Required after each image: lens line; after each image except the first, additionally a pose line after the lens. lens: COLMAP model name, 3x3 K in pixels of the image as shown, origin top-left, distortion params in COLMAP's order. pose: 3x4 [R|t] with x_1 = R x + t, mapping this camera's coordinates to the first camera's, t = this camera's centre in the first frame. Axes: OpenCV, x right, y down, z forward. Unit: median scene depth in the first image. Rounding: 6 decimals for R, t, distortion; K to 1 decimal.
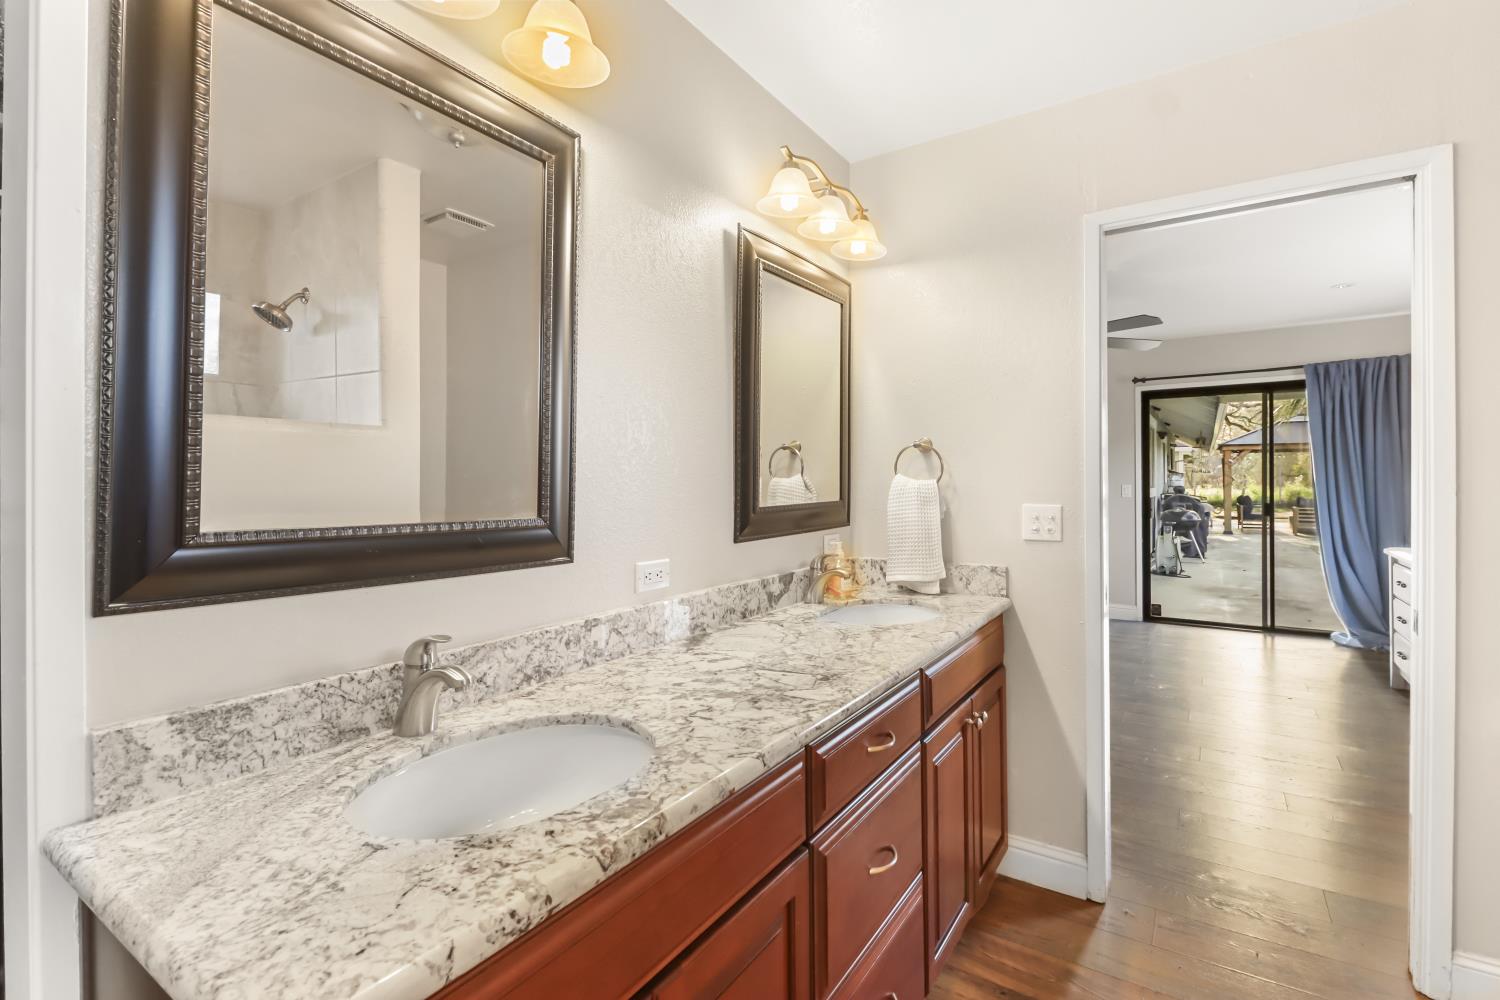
lens RADIAL K [[680.7, 0, 770.4], [0, 680.7, 469.4], [0, 0, 1]] dist [0.000581, -0.000478]
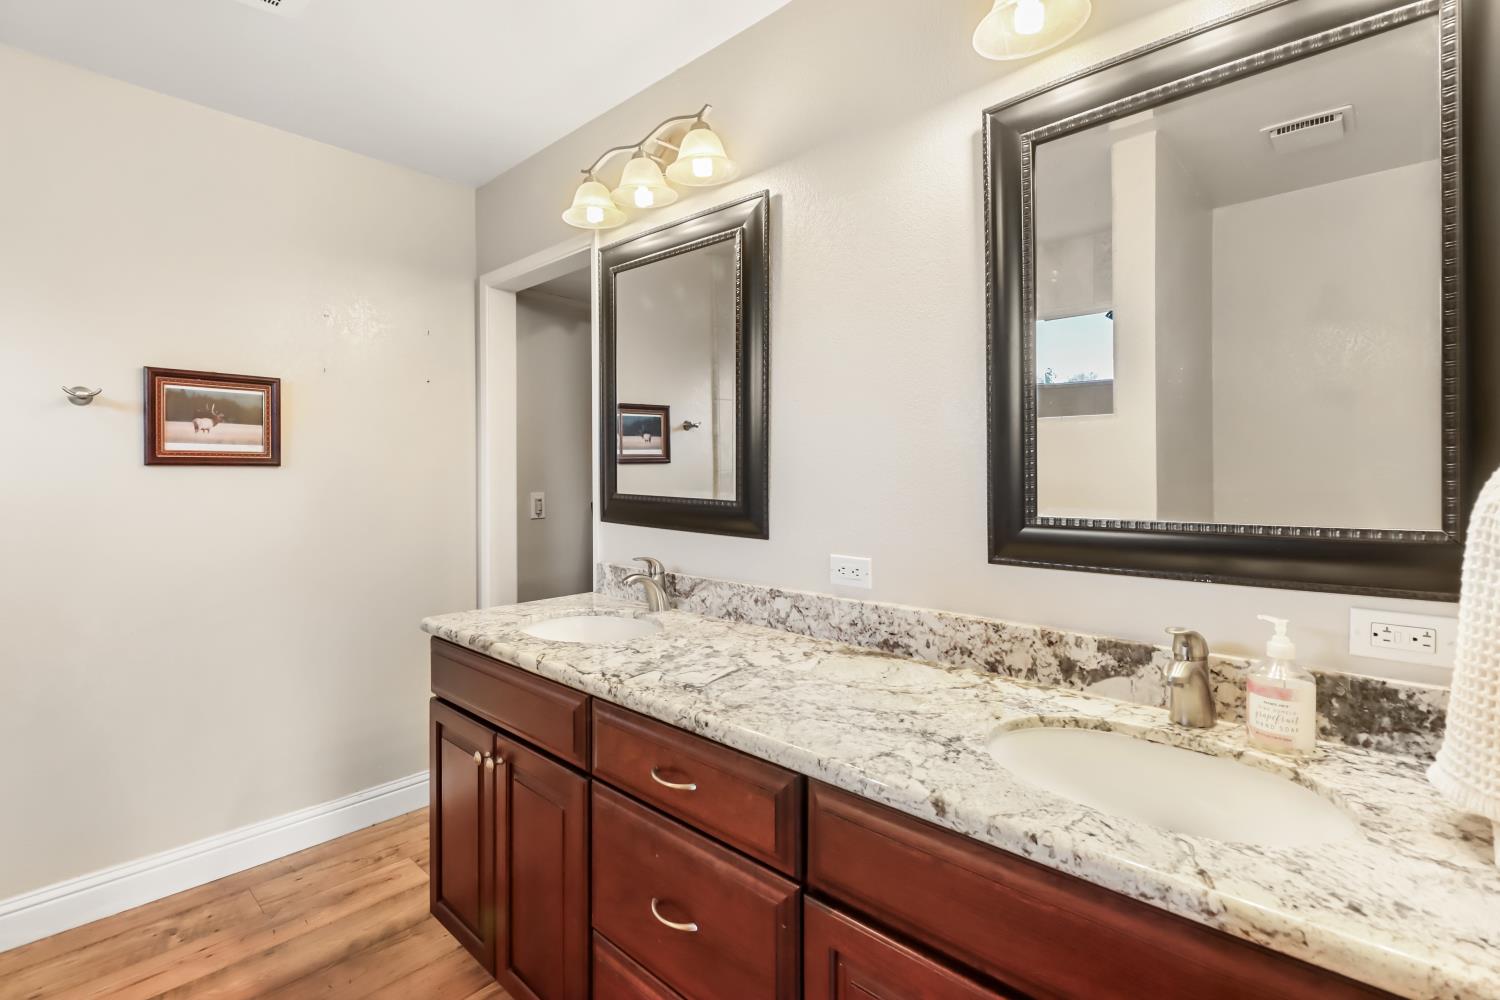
lens RADIAL K [[680.7, 0, 770.4], [0, 680.7, 469.4], [0, 0, 1]] dist [0.000581, -0.000478]
pose [[-0.151792, -0.007608, -0.988383, 0.831635], [0.005968, 0.999945, -0.008614, 0.017079], [0.988394, -0.007206, -0.151738, 1.057503]]
